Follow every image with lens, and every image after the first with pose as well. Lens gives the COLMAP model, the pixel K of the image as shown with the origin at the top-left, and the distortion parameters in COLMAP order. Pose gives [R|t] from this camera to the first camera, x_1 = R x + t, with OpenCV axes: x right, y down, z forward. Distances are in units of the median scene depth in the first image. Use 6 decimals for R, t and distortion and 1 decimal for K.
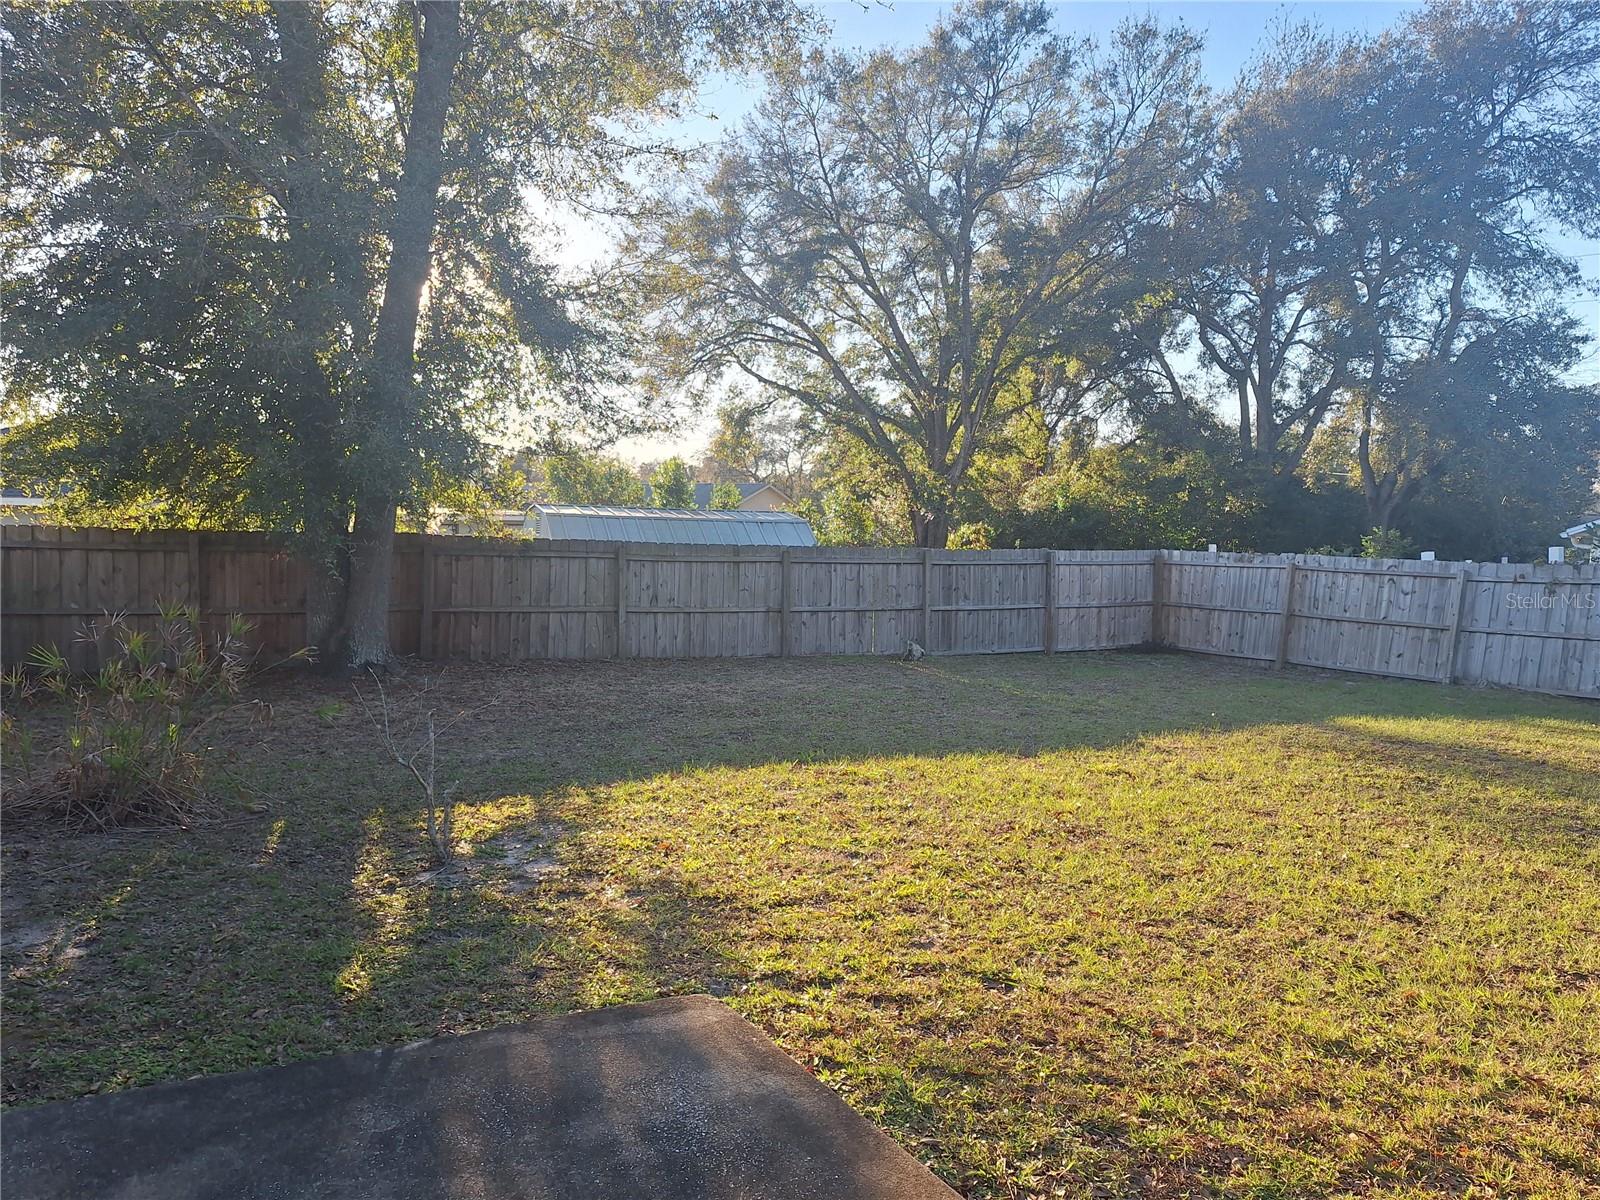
lens RADIAL K [[1105.0, 0, 810.1], [0, 1105.0, 606.6], [0, 0, 1]] dist [0.003187, -0.013903]
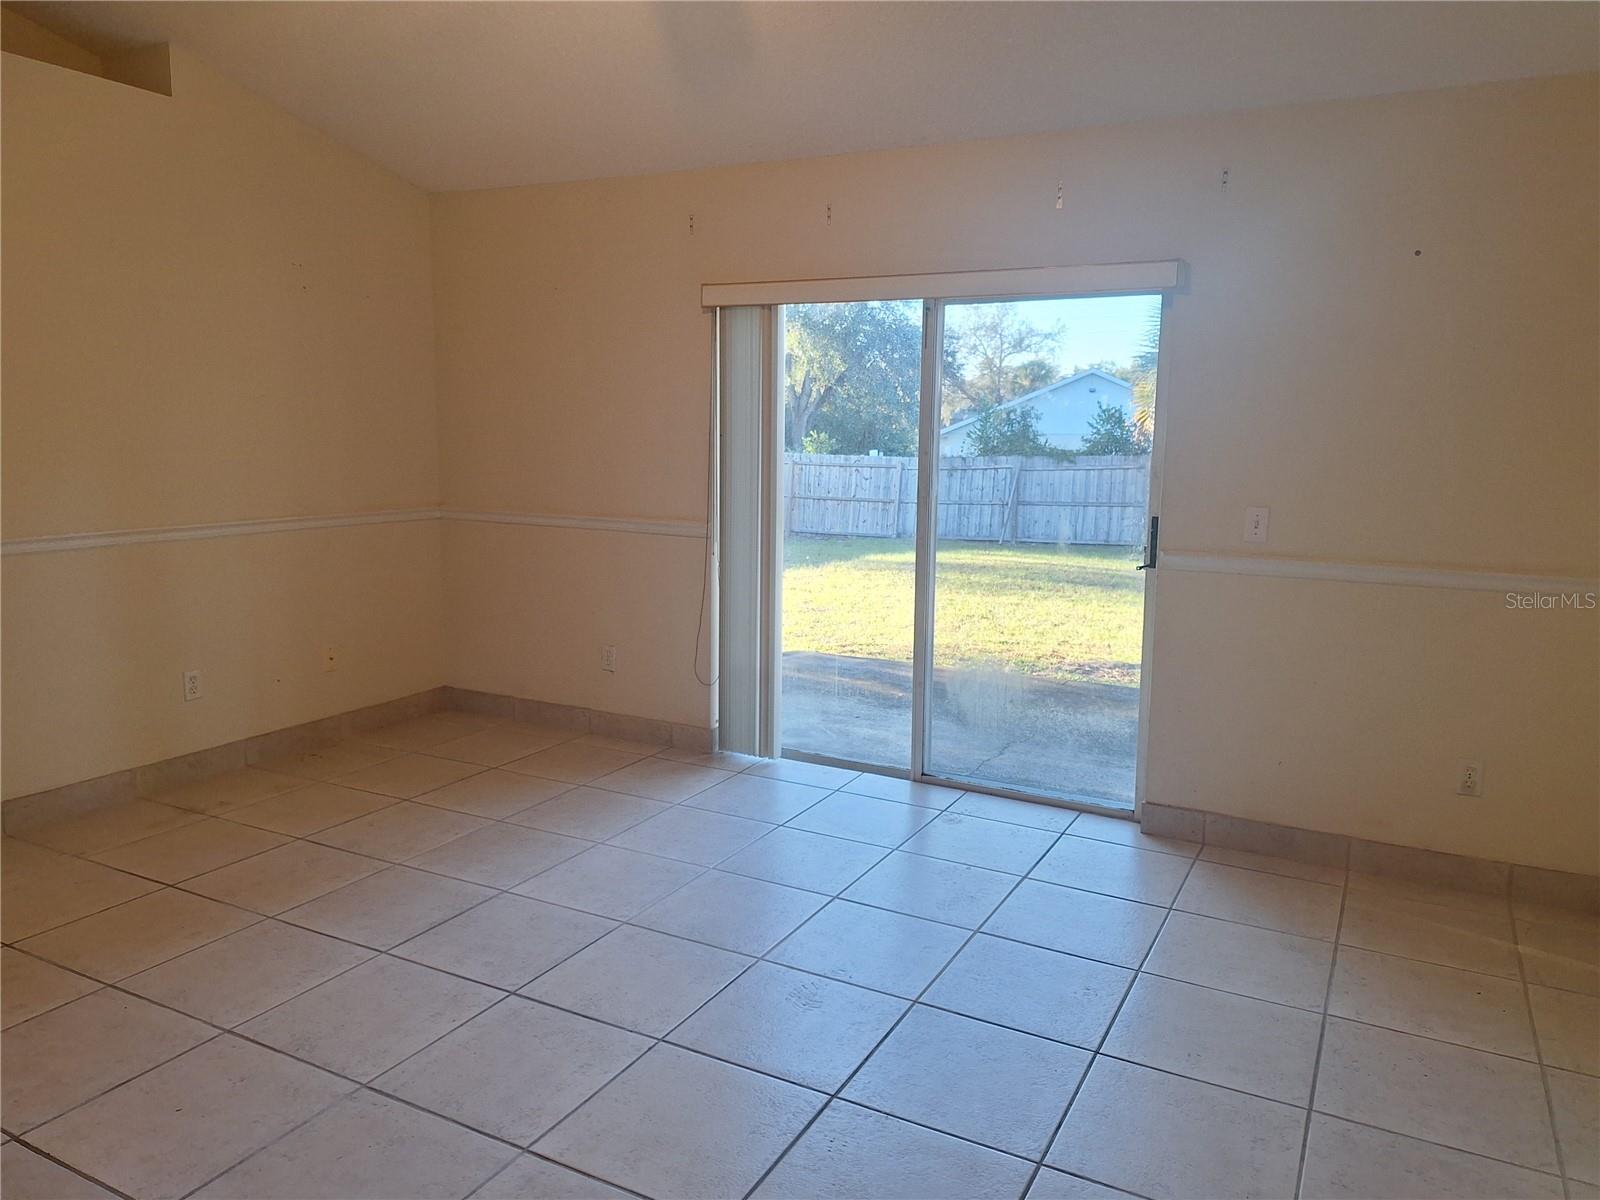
lens RADIAL K [[1105.0, 0, 809.5], [0, 1105.0, 600.8], [0, 0, 1]] dist [0.003187, -0.013903]
pose [[0.859412, -0.087732, 0.503700, -0.239000], [0.045537, 0.994387, 0.095503, 0.004667], [-0.509252, -0.059140, 0.858583, -0.200457]]
